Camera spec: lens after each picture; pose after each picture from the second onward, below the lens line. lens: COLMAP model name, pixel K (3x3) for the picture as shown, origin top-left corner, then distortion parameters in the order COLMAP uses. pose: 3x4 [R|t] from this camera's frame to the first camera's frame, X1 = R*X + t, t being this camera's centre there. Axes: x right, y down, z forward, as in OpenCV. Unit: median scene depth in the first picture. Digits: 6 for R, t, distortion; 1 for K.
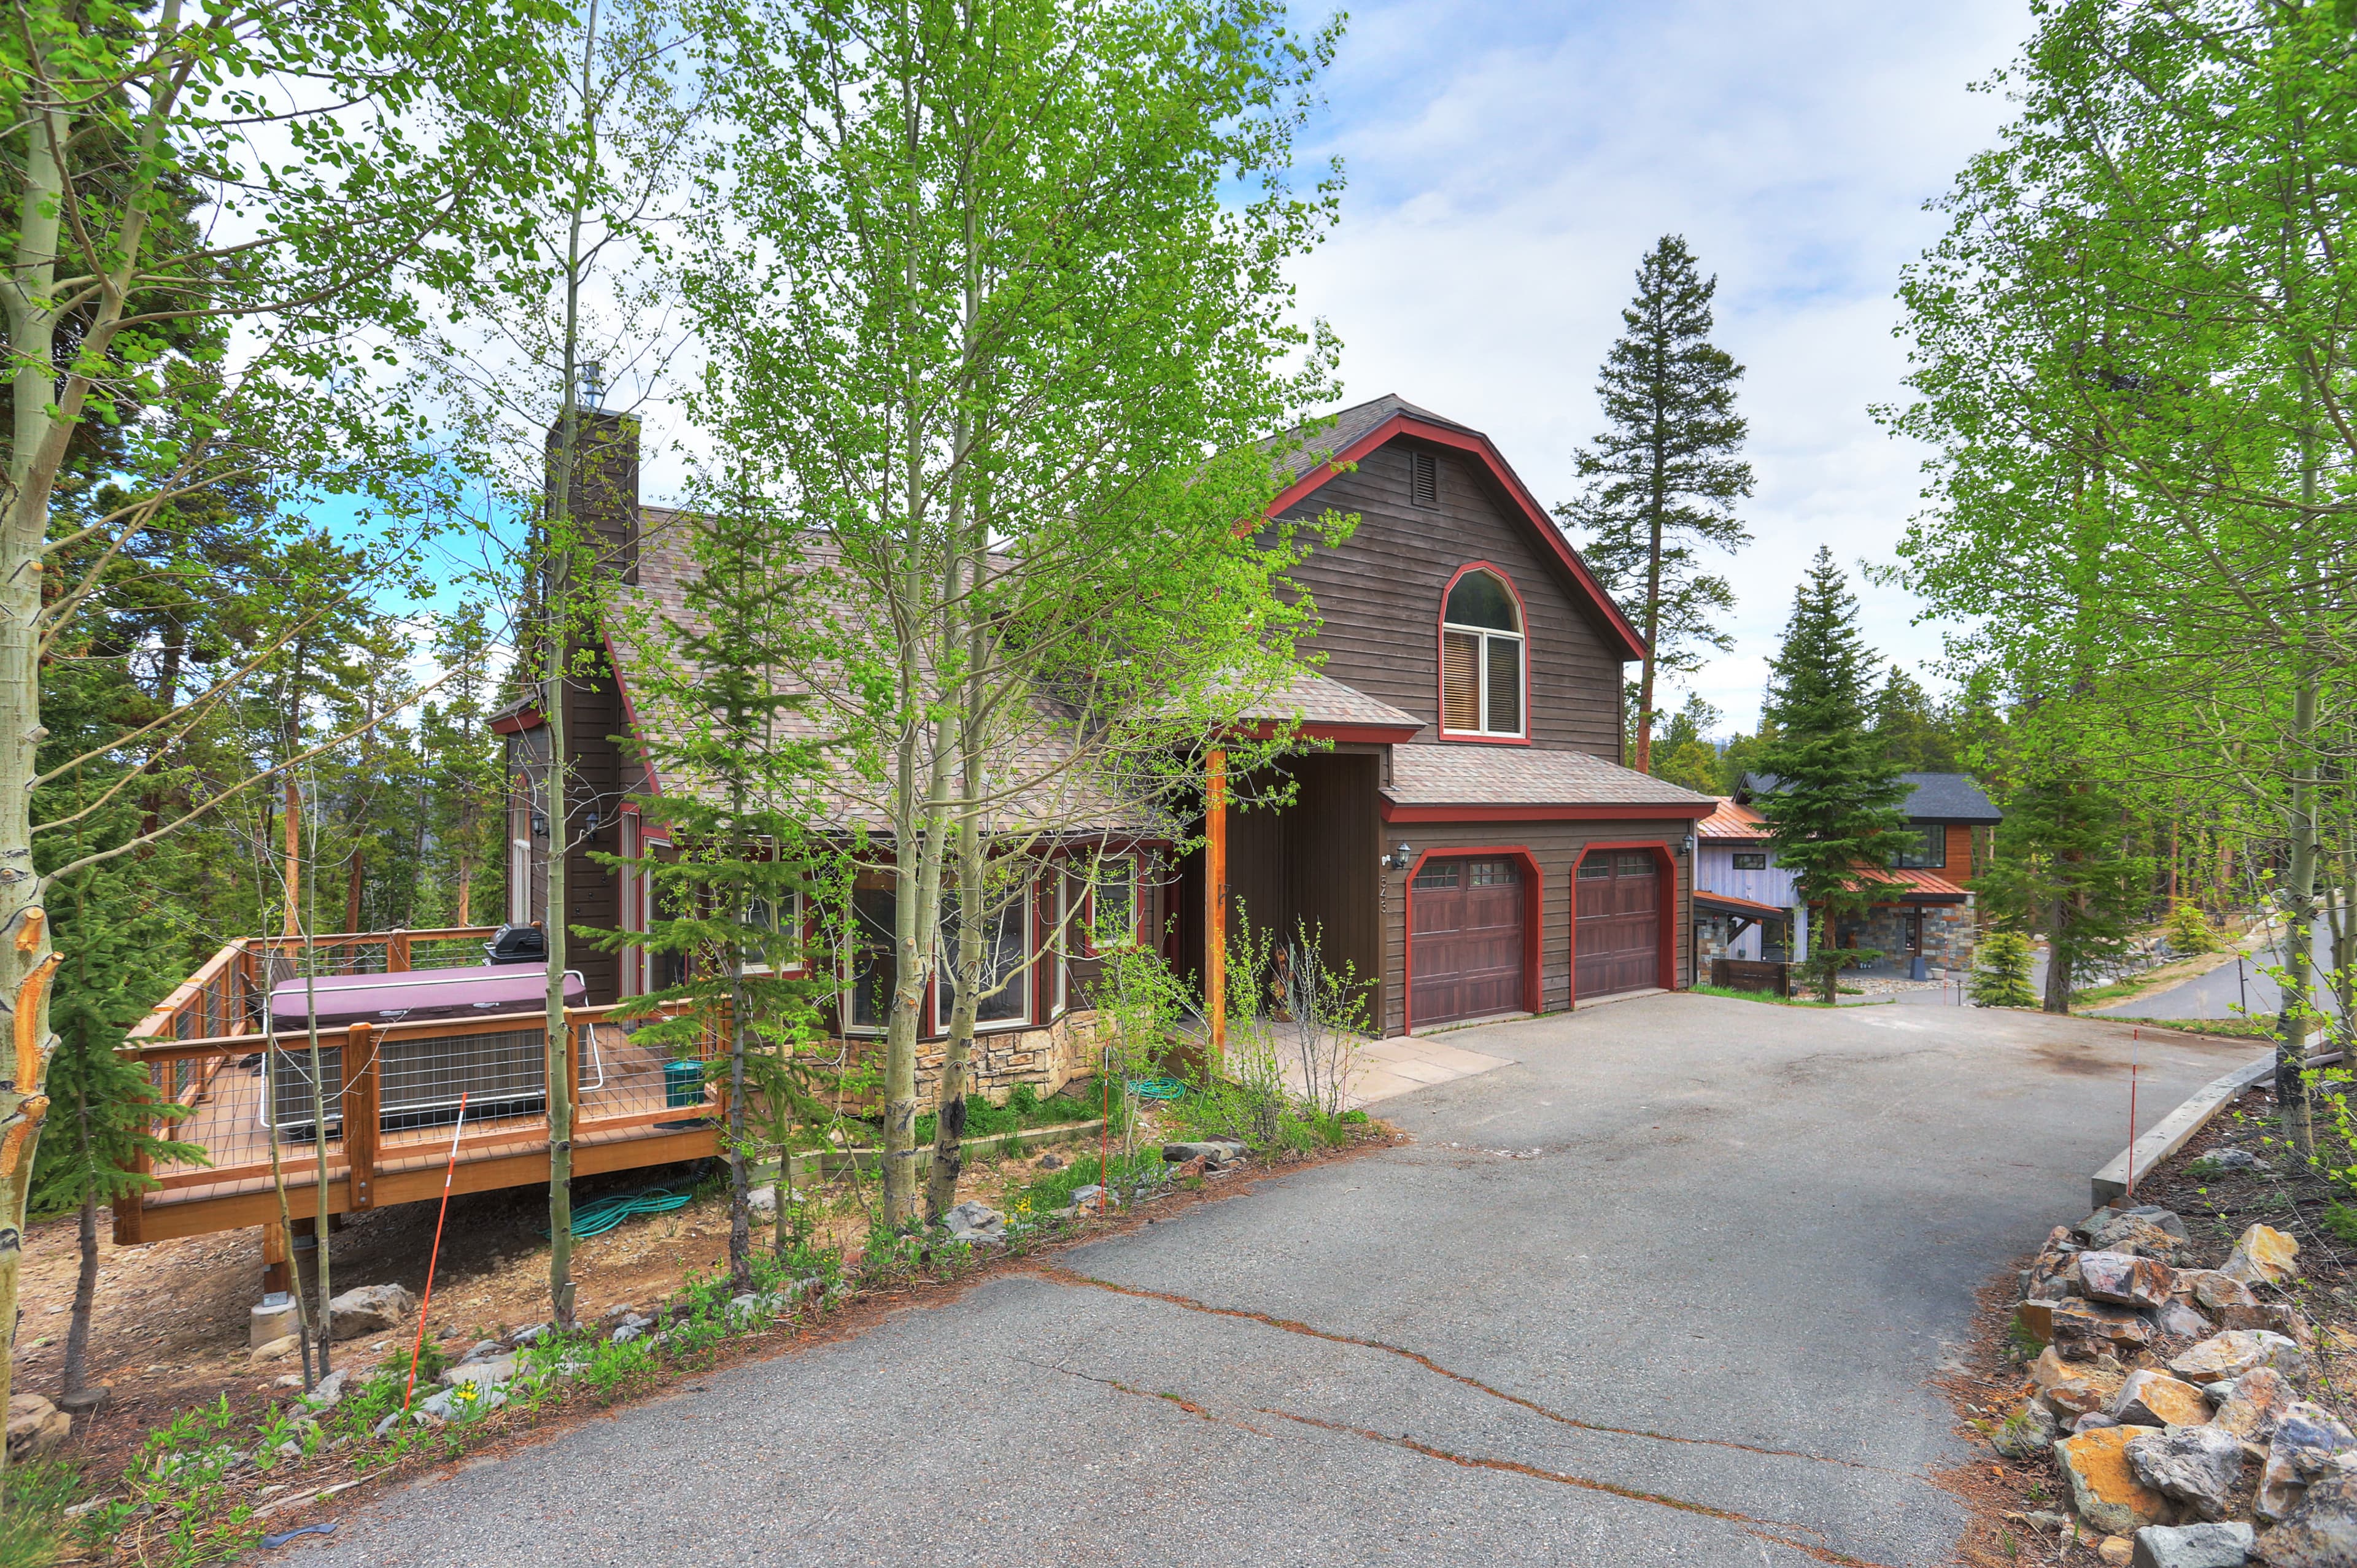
lens RADIAL K [[1189.2, 0, 1183.4], [0, 1189.2, 781.6], [0, 0, 1]] dist [-0.071021, 0.030908]
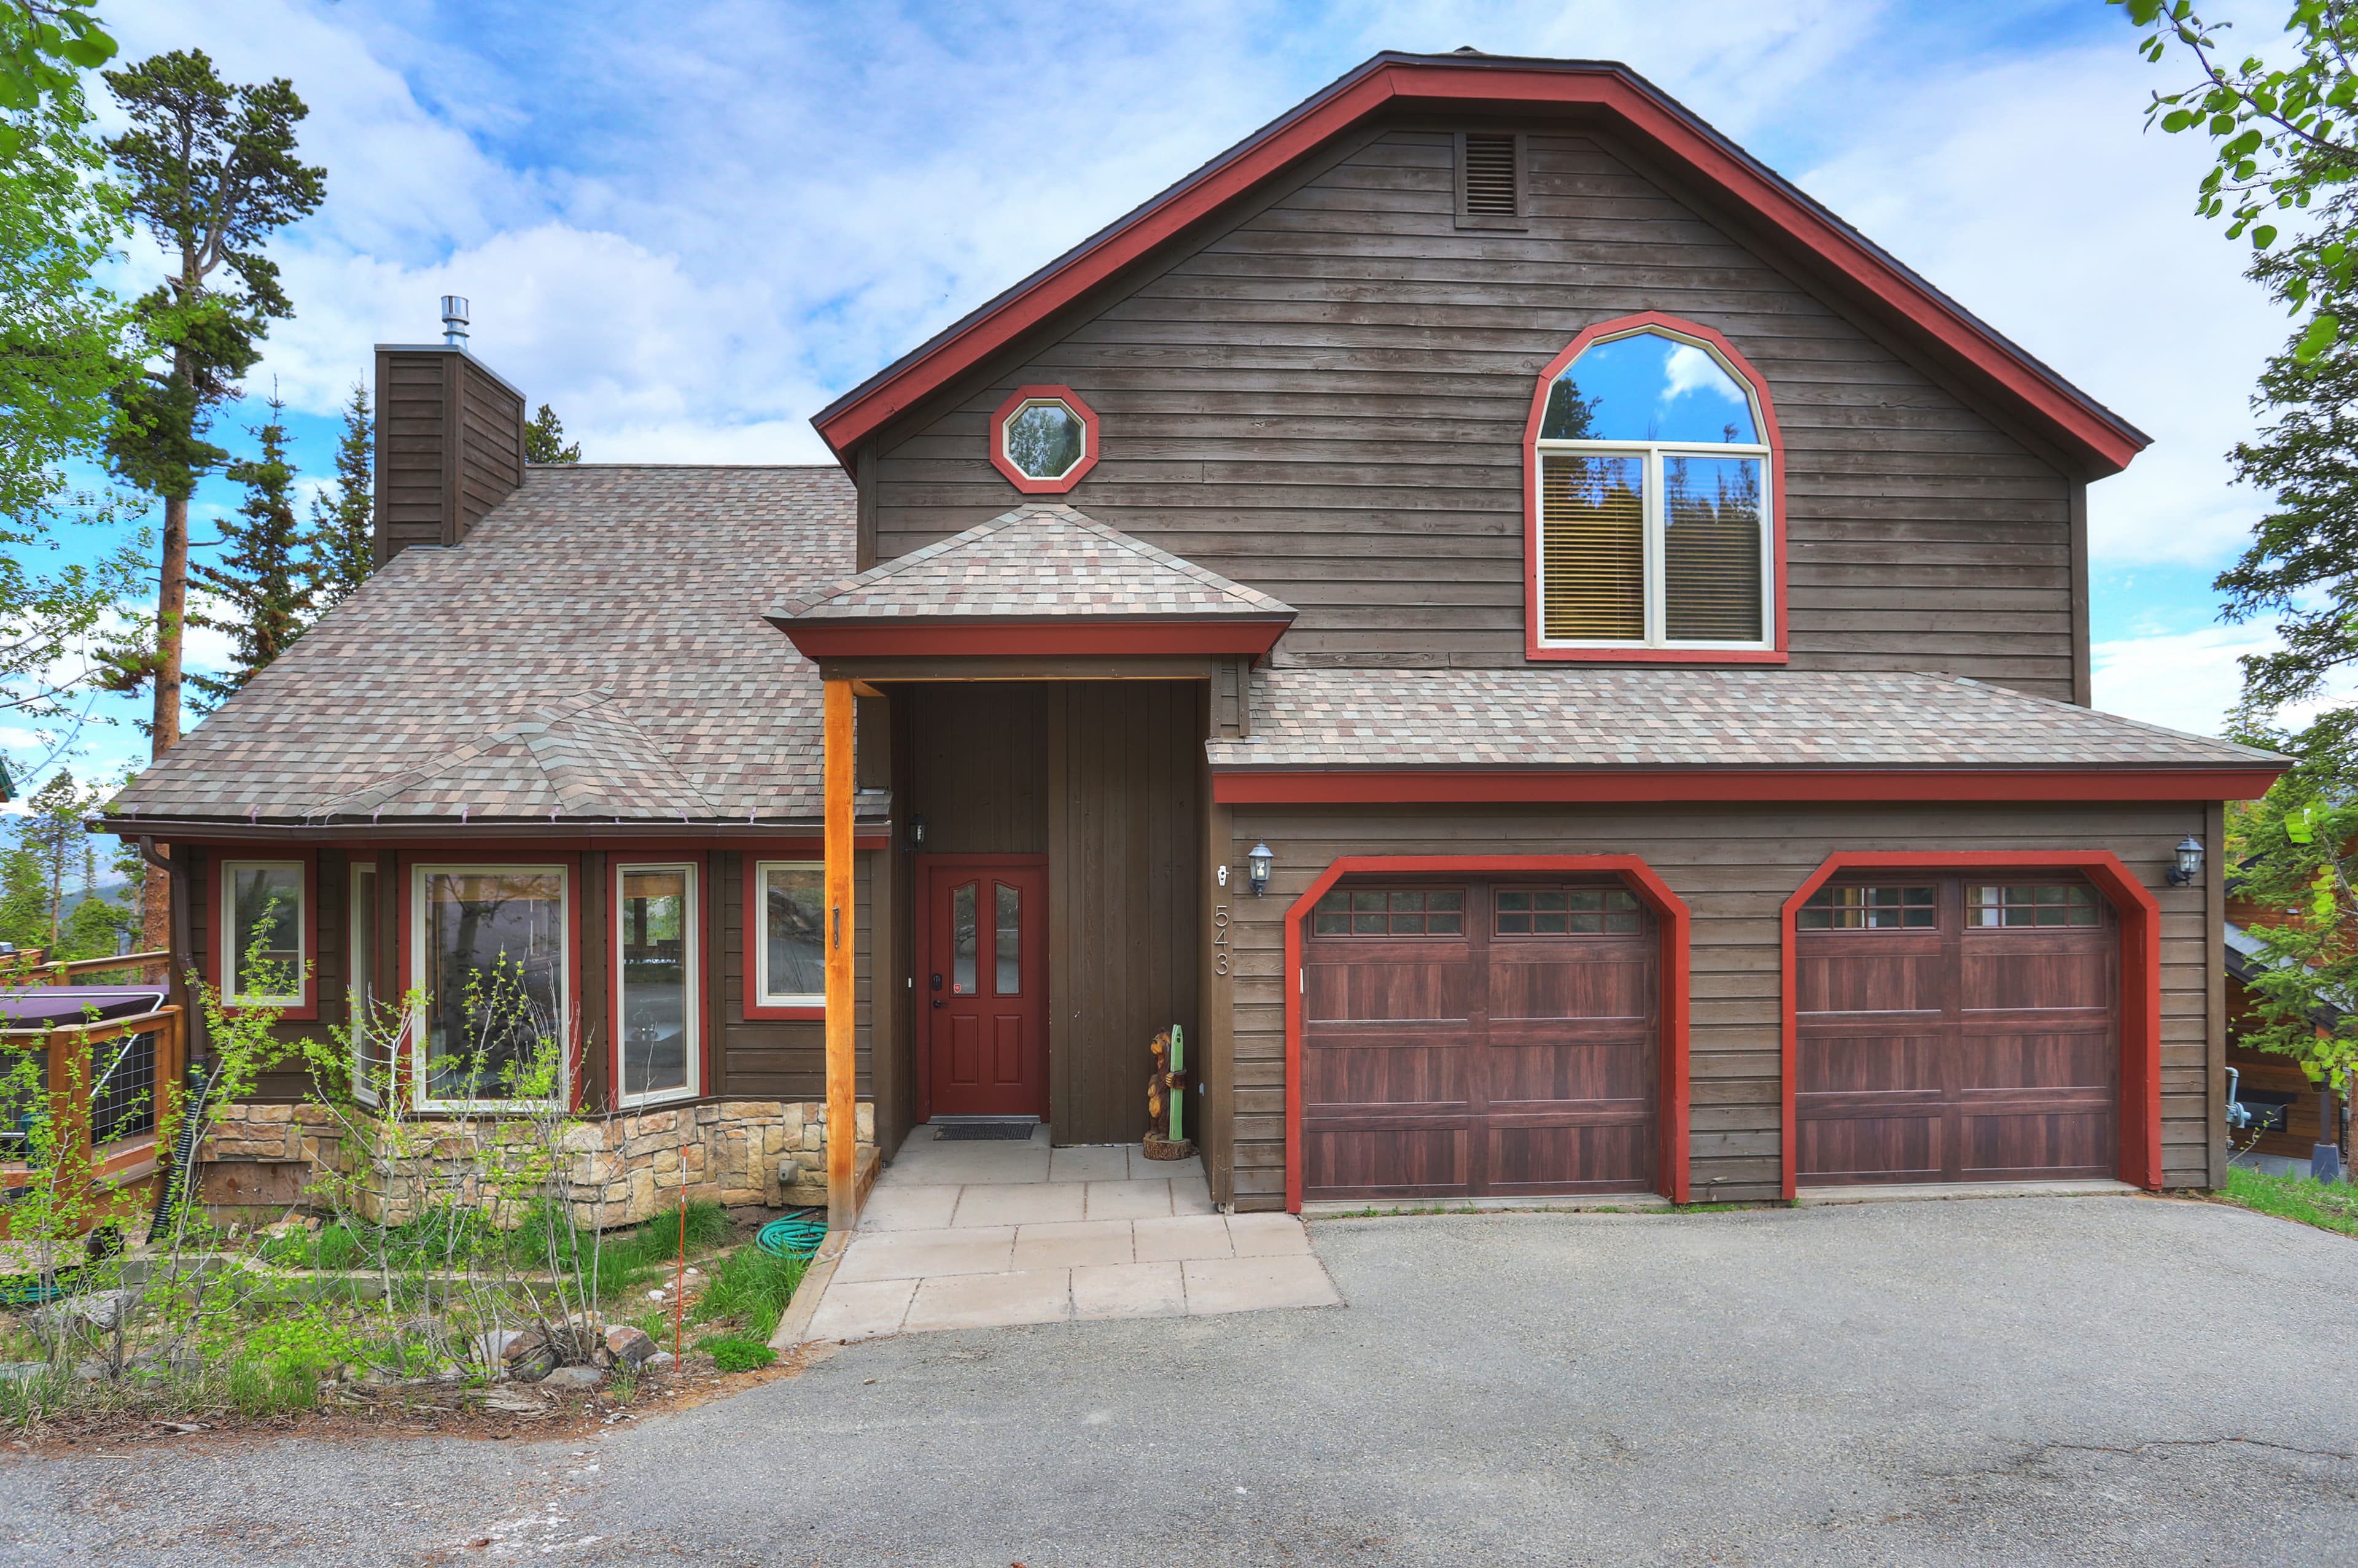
lens RADIAL K [[1330.0, 0, 1185.1], [0, 1330.0, 826.3], [0, 0, 1]] dist [-0.085380, 0.089231]
pose [[0.840334, -0.013207, -0.541908, 0.422863], [0.014245, 0.999896, -0.002279, 0.040324], [0.541882, -0.005804, 0.840435, 0.438088]]
